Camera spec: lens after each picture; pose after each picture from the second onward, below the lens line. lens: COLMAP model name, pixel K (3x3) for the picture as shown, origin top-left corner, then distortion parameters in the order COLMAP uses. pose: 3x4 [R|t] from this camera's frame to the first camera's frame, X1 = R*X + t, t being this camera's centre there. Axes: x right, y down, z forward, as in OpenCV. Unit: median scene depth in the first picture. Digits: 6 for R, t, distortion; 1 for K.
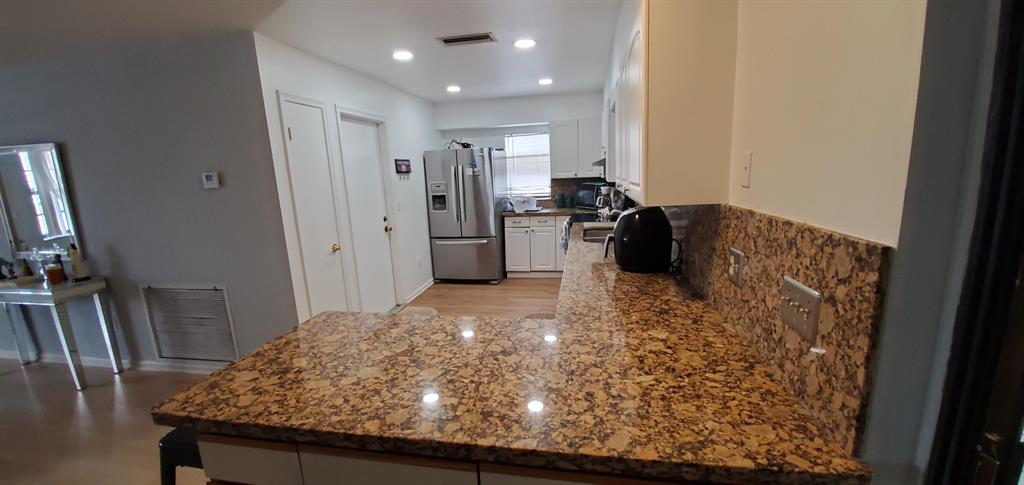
lens RADIAL K [[406.4, 0, 507.3], [0, 406.4, 249.8], [0, 0, 1]] dist [-0.008854, -0.005598]
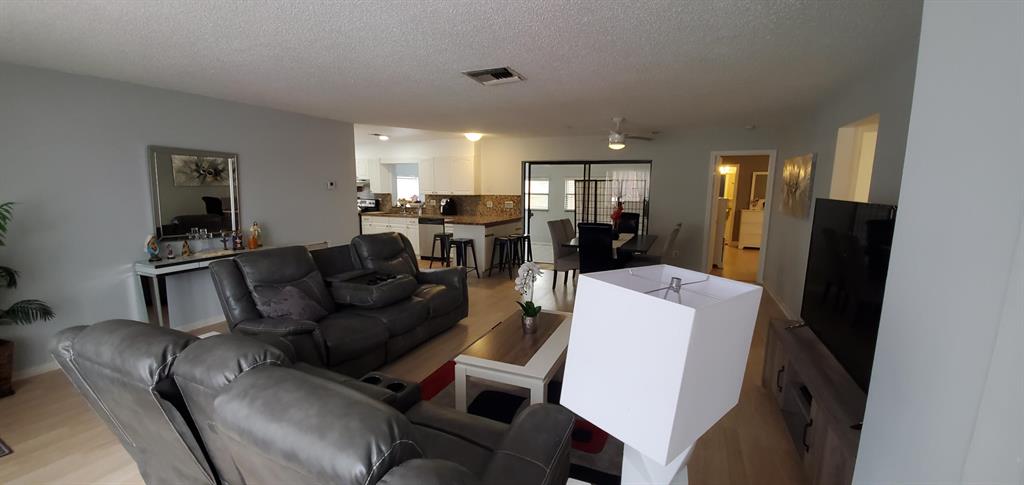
lens RADIAL K [[406.4, 0, 514.4], [0, 406.4, 247.8], [0, 0, 1]] dist [-0.008854, -0.005598]
pose [[0.204841, -0.103987, 0.973256, -5.551015], [0.174961, 0.982216, 0.068120, 0.342514], [-0.963031, 0.156328, 0.219392, -0.597137]]
